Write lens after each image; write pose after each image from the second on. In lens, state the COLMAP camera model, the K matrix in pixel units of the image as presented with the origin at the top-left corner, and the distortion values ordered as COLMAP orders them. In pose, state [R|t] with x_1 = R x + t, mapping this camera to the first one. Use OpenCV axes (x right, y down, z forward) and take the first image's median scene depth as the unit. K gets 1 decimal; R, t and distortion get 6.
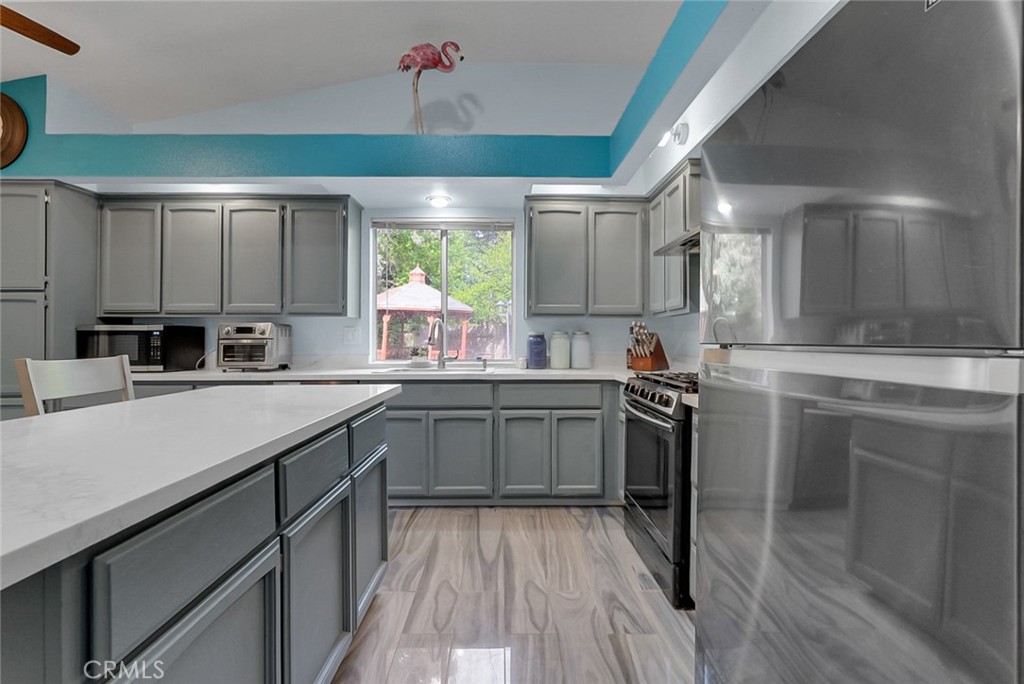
lens RADIAL K [[448.8, 0, 507.2], [0, 448.8, 334.2], [0, 0, 1]] dist [-0.006425, 0.004699]
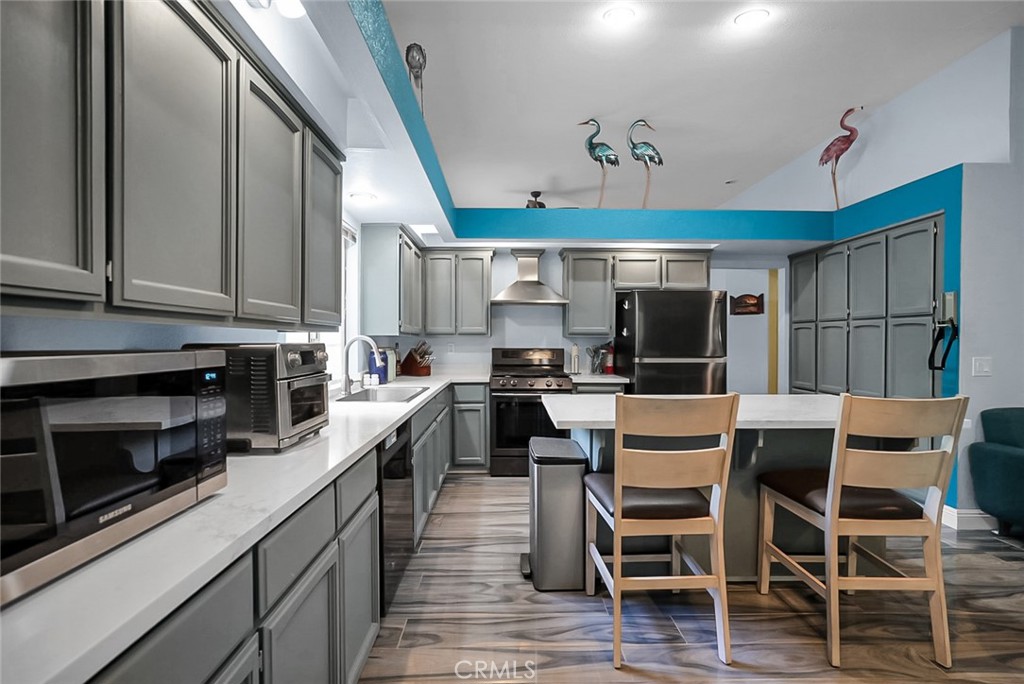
lens RADIAL K [[453.9, 0, 510.6], [0, 453.9, 336.9], [0, 0, 1]] dist [-0.016707, 0.006162]
pose [[0.001636, 0.006858, 0.999975, -1.134034], [-0.008882, 0.999937, -0.006843, -0.032246], [-0.999959, -0.008871, 0.001697, 0.792584]]
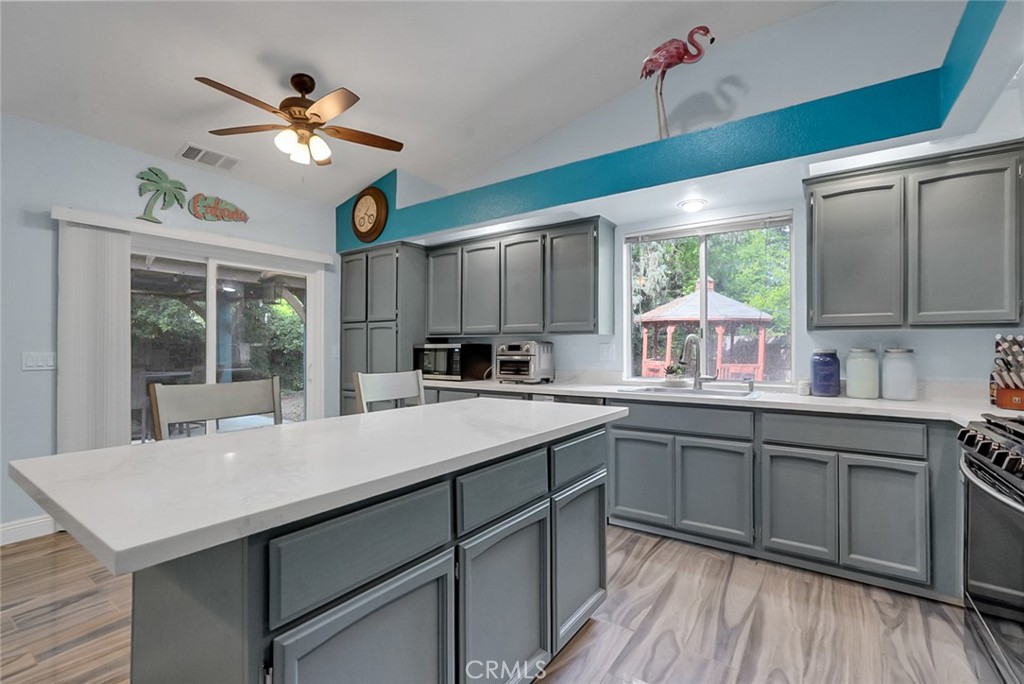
lens RADIAL K [[448.8, 0, 516.9], [0, 448.8, 342.4], [0, 0, 1]] dist [-0.006425, 0.004699]
pose [[0.818882, -0.006613, -0.573924, 0.086710], [0.004103, 0.999976, -0.005667, -0.016786], [0.573948, 0.002286, 0.818889, 0.056736]]
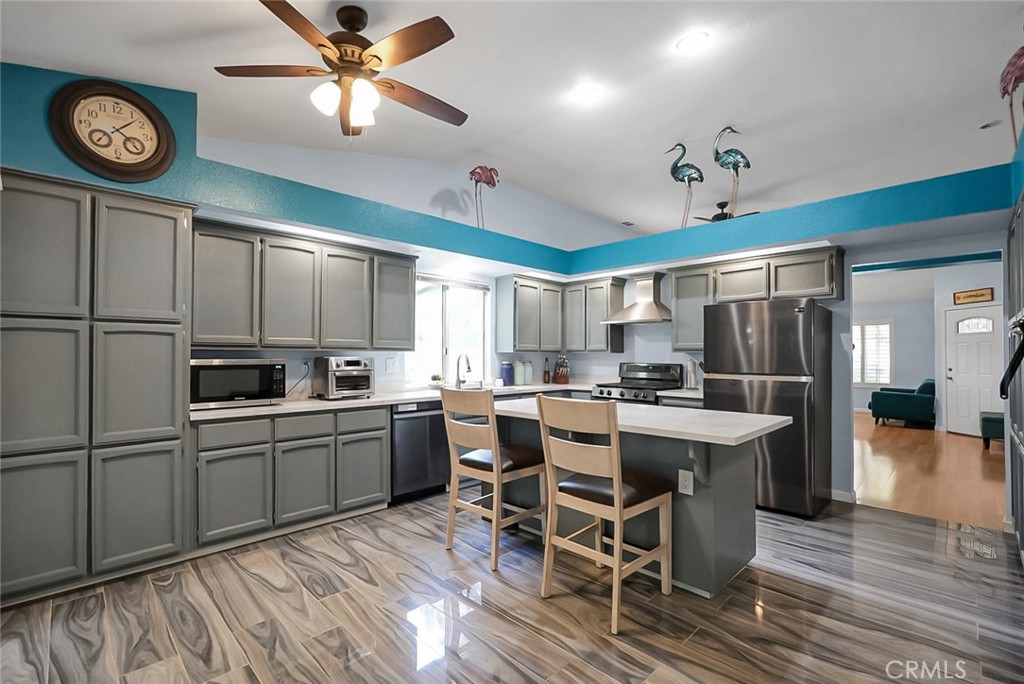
lens RADIAL K [[453.9, 0, 509.2], [0, 453.9, 350.6], [0, 0, 1]] dist [-0.016707, 0.006162]
pose [[0.719006, 0.008662, 0.694950, -1.139446], [-0.005425, 0.999962, -0.006851, -0.036363], [-0.694983, 0.001156, 0.719025, -0.121008]]
